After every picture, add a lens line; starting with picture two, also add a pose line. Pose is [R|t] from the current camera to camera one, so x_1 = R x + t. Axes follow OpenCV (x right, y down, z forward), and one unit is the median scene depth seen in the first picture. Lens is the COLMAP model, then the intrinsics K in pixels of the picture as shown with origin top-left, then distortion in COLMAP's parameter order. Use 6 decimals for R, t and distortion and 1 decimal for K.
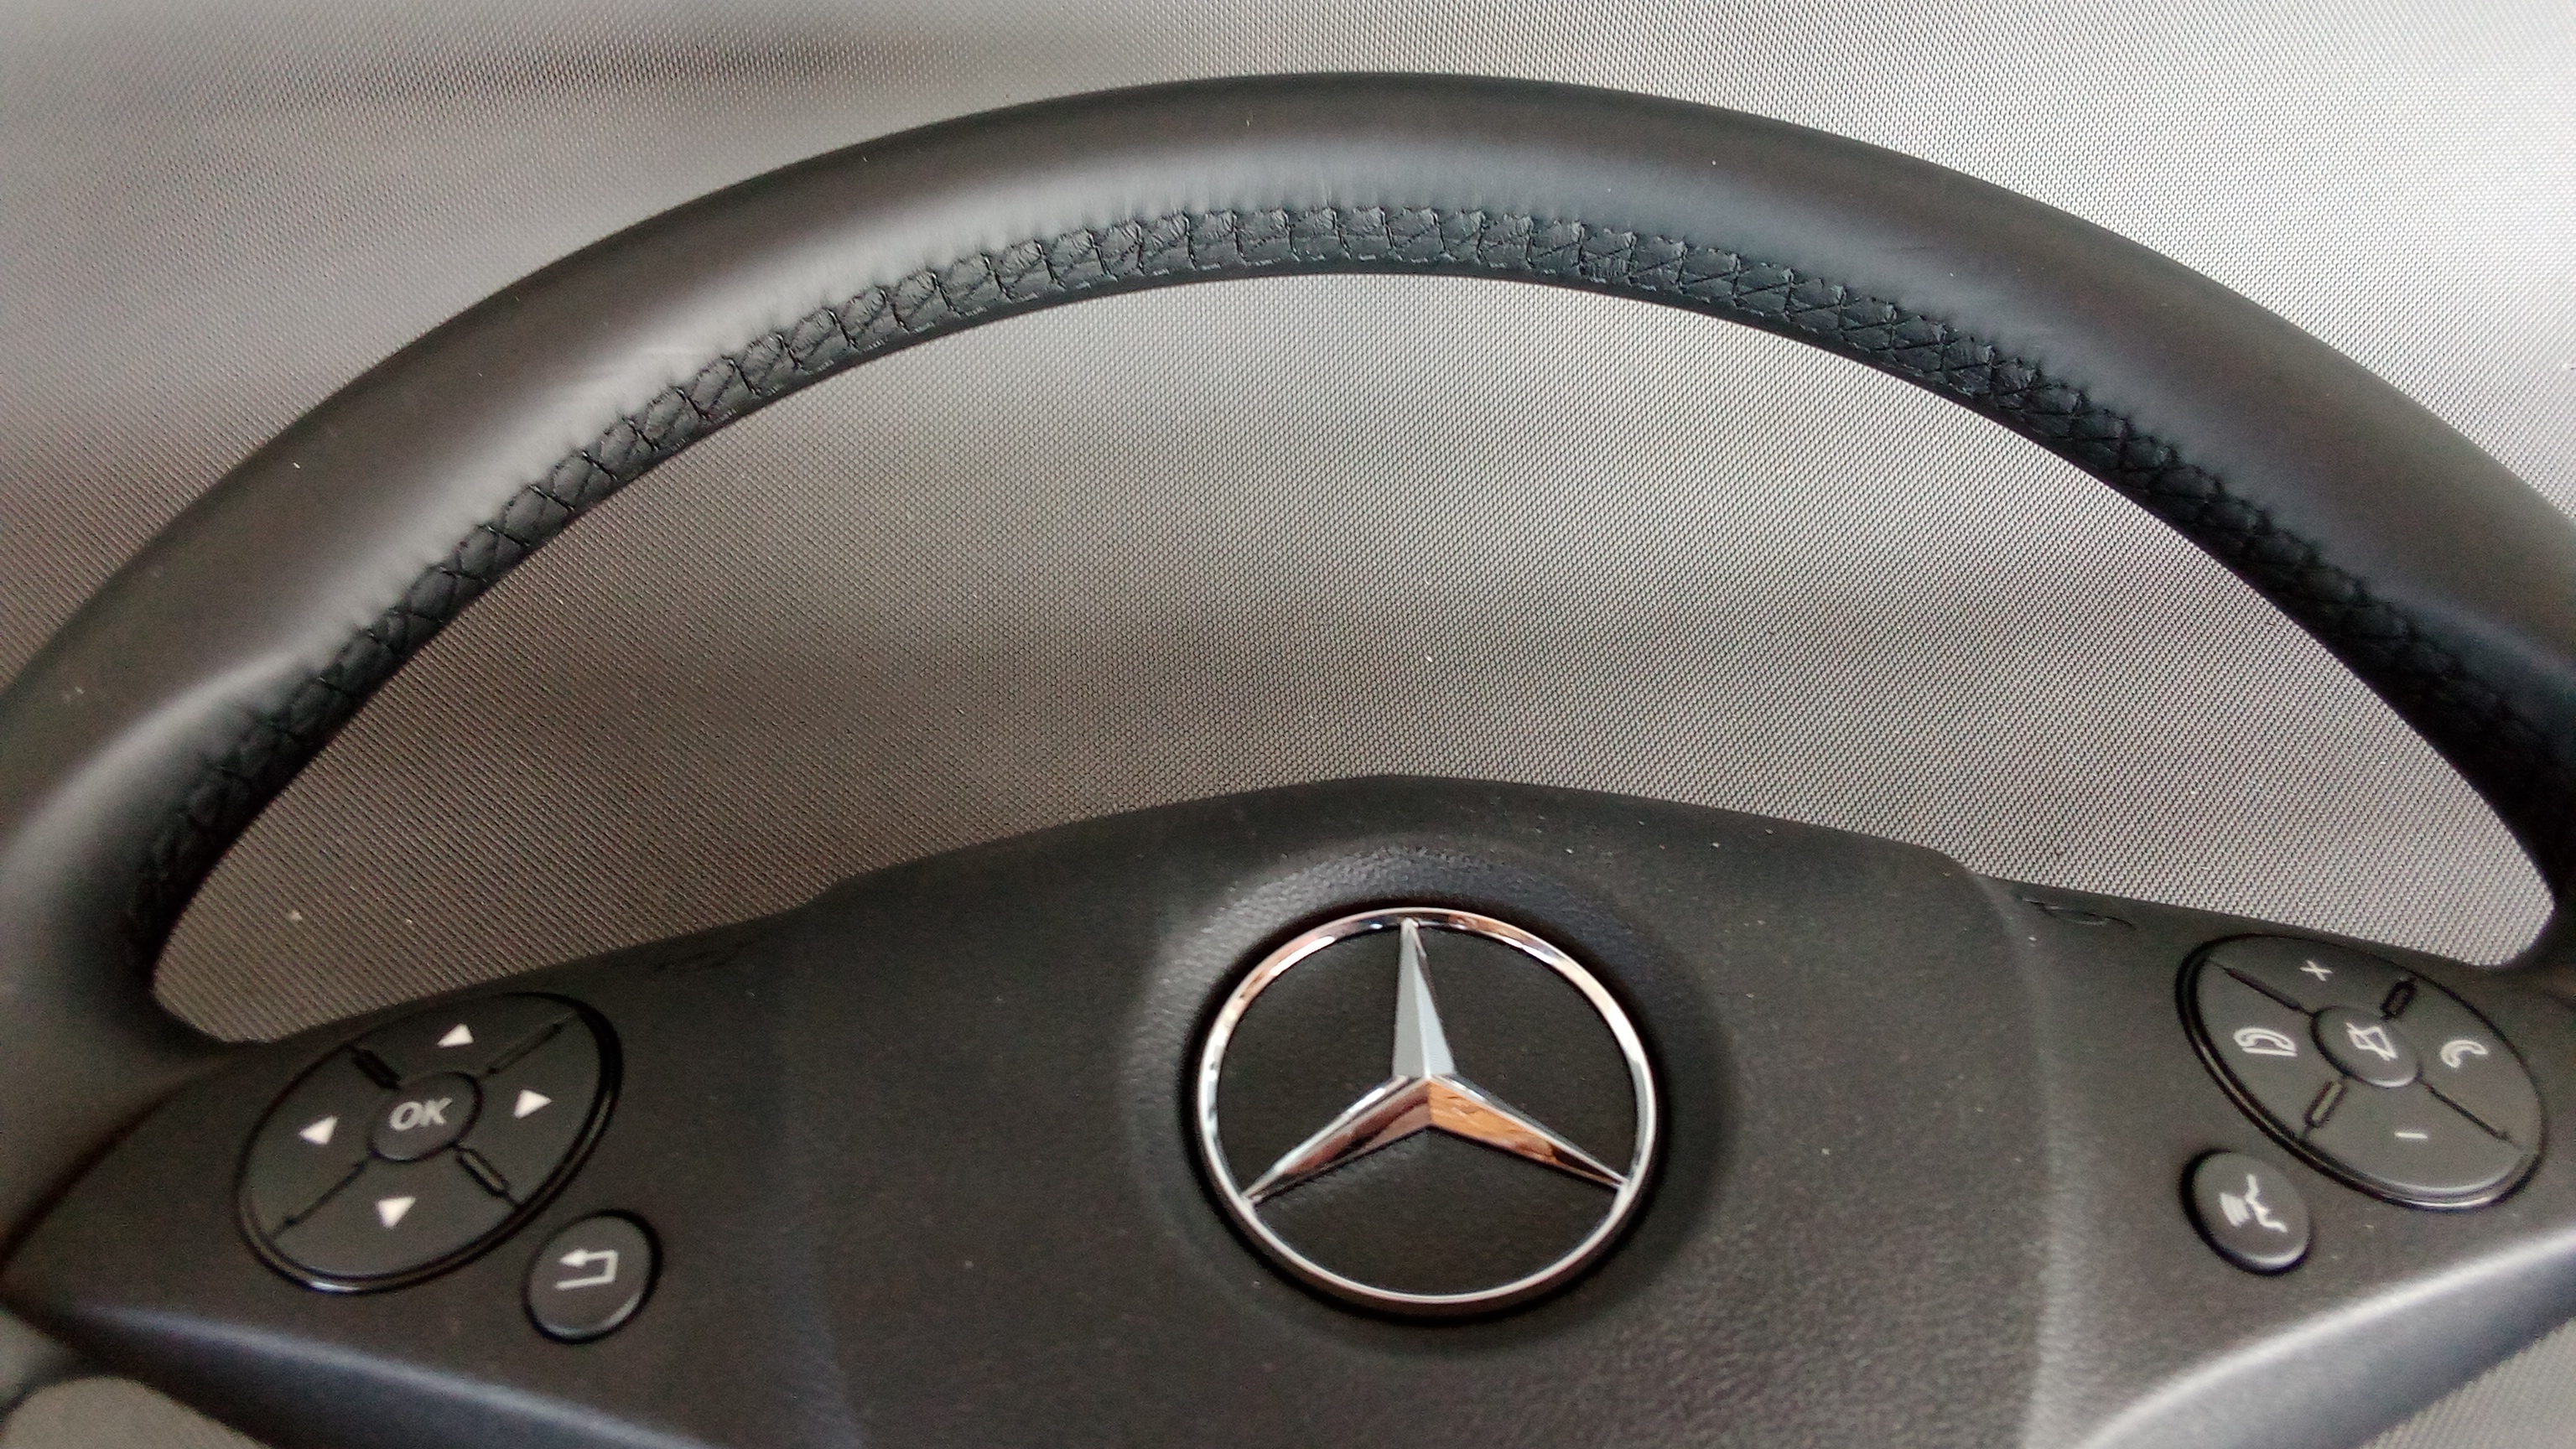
lens RADIAL K [[2018.3, 0, 1308.9], [0, 2018.3, 709.5], [0, 0, 1]] dist [0.046496, -0.093116]
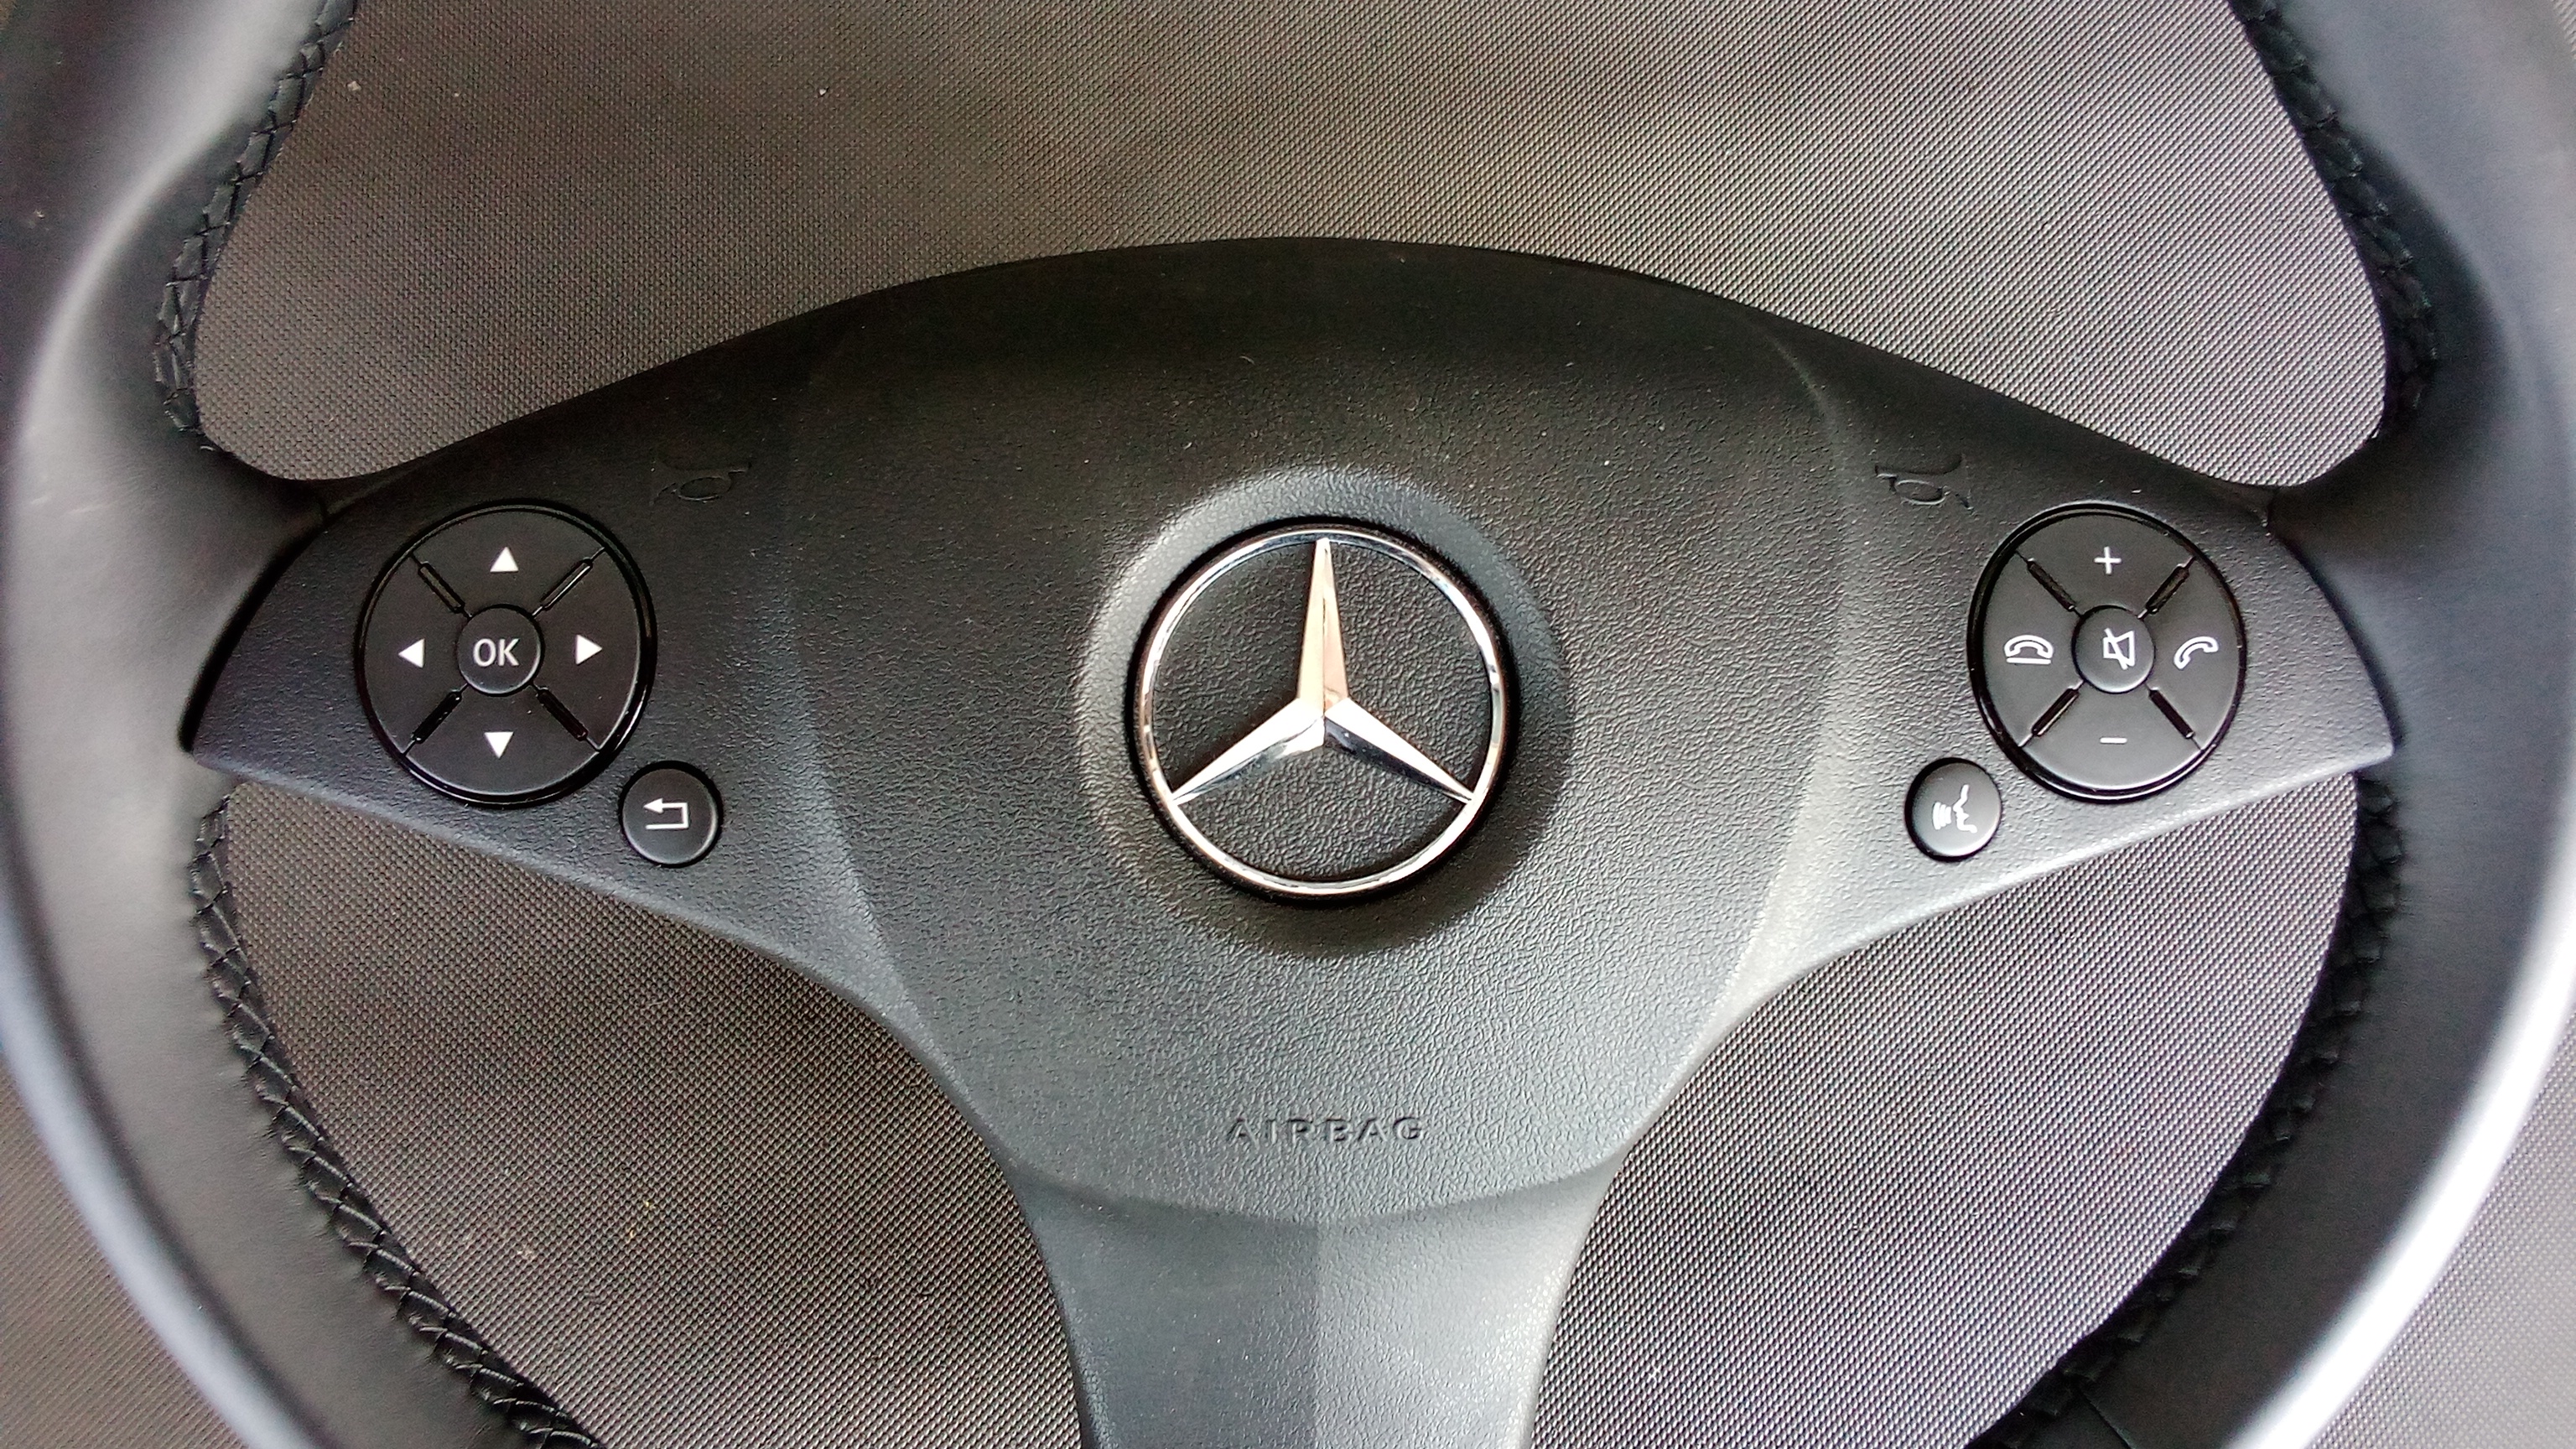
lens RADIAL K [[2018.3, 0, 1308.9], [0, 2018.3, 709.5], [0, 0, 1]] dist [0.046496, -0.093116]
pose [[0.998439, 0.047069, 0.030068, 0.011807], [-0.054287, 0.691245, 0.720578, -0.675308], [0.013133, -0.721086, 0.692721, 0.143622]]
